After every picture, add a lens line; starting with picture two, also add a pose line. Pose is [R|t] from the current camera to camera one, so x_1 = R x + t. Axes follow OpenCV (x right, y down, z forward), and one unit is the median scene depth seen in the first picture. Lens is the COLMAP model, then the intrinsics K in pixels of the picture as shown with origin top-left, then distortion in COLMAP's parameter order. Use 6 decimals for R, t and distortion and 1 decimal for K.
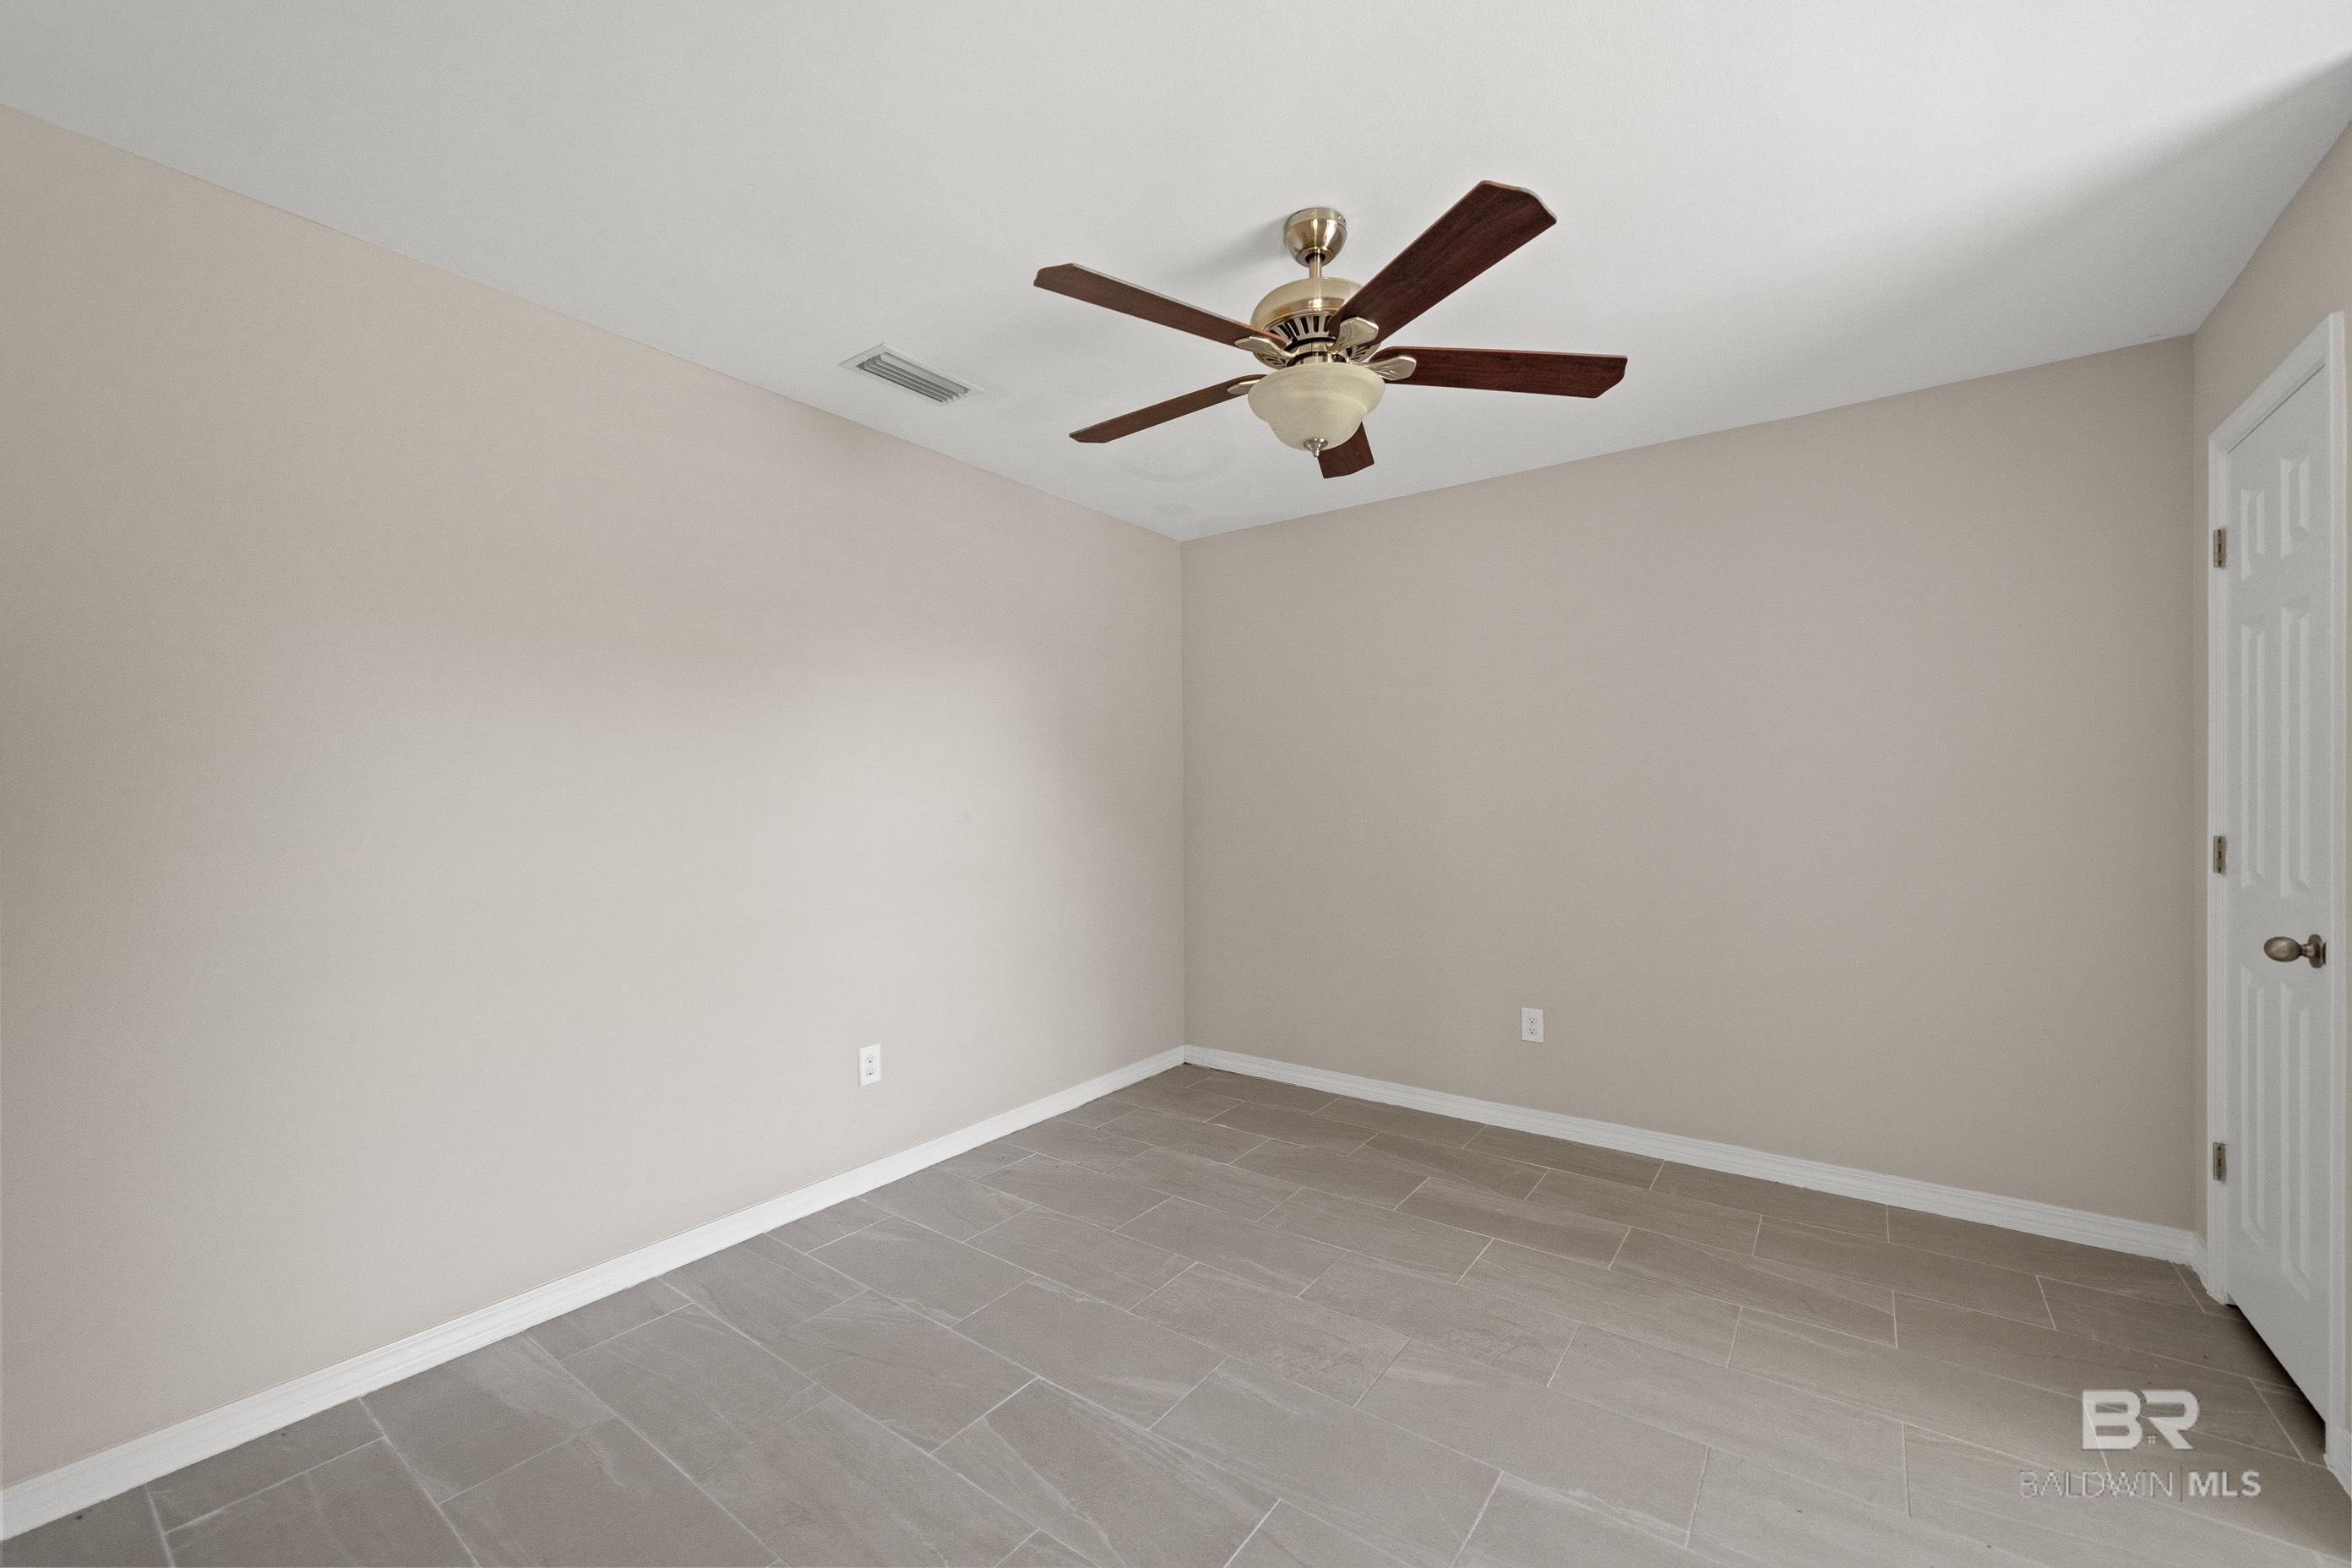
lens RADIAL K [[941.1, 0, 1177.9], [0, 941.1, 789.9], [0, 0, 1]] dist [-0.001841, 0.000203]
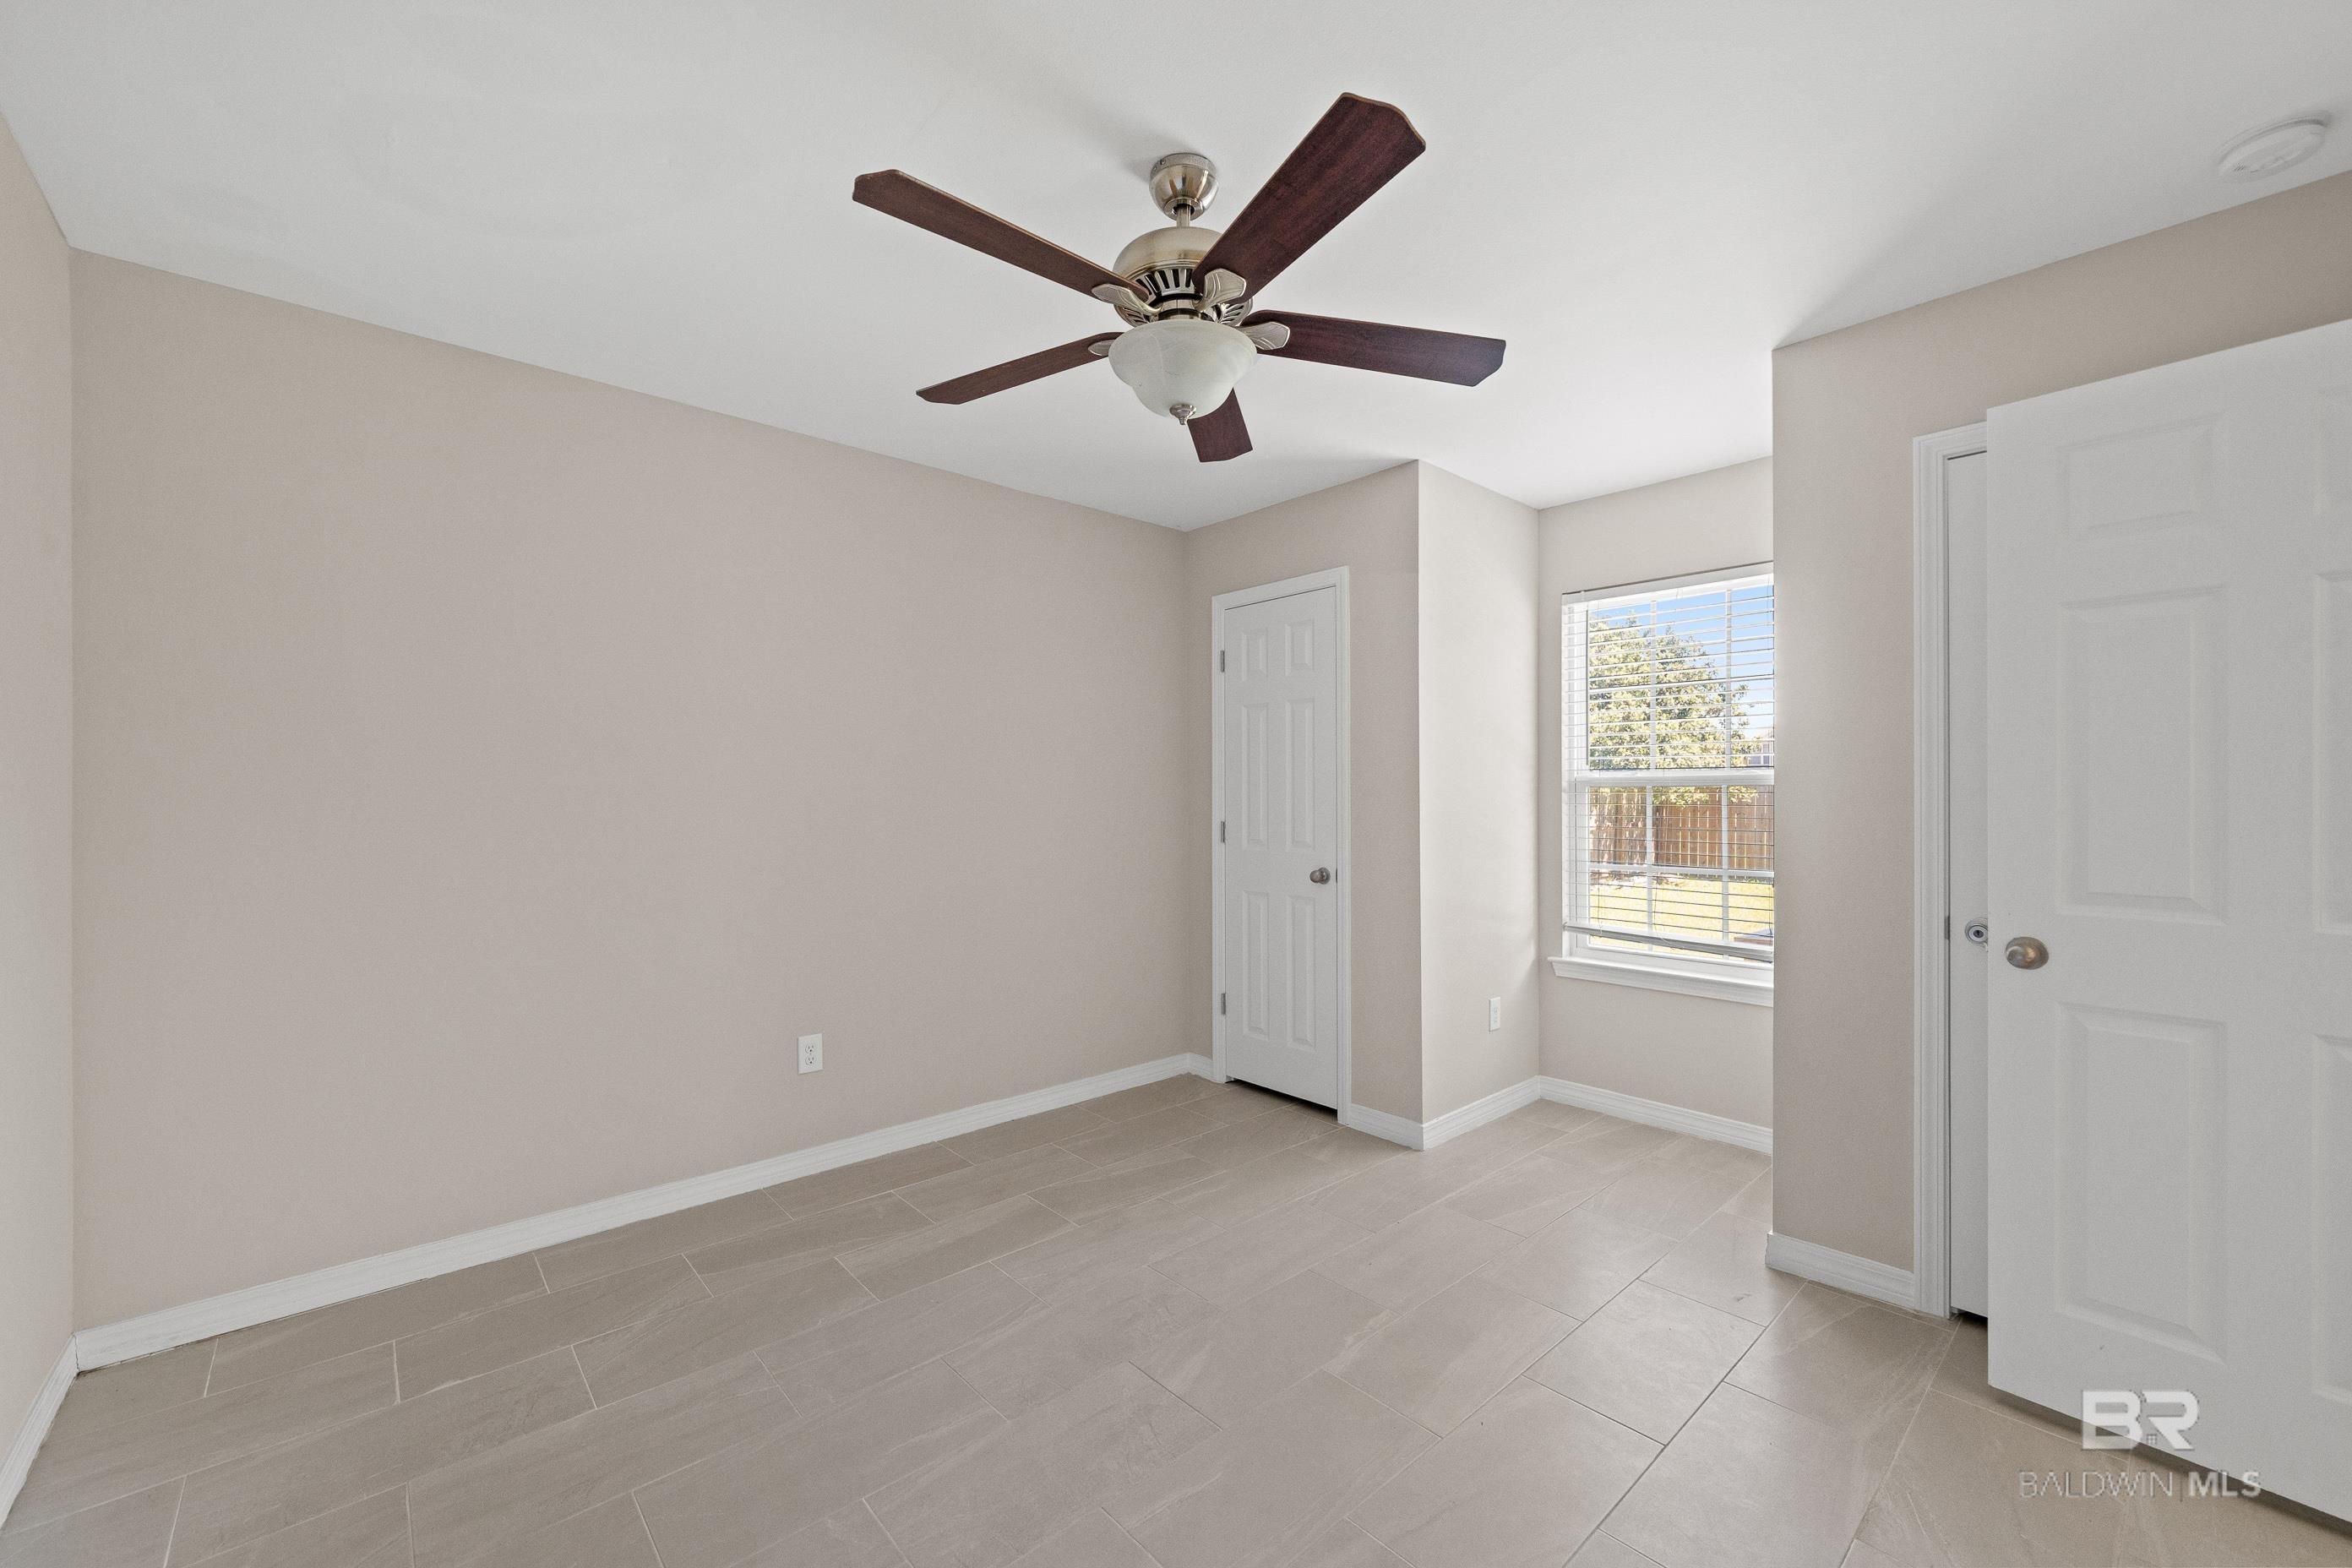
lens RADIAL K [[941.1, 0, 1169.1], [0, 941.1, 779.6], [0, 0, 1]] dist [-0.001841, 0.000203]
pose [[0.194378, 0.027407, 0.980544, -0.577356], [-0.004073, 0.999624, -0.027133, 0.015953], [-0.980918, 0.001280, 0.194417, 0.641450]]
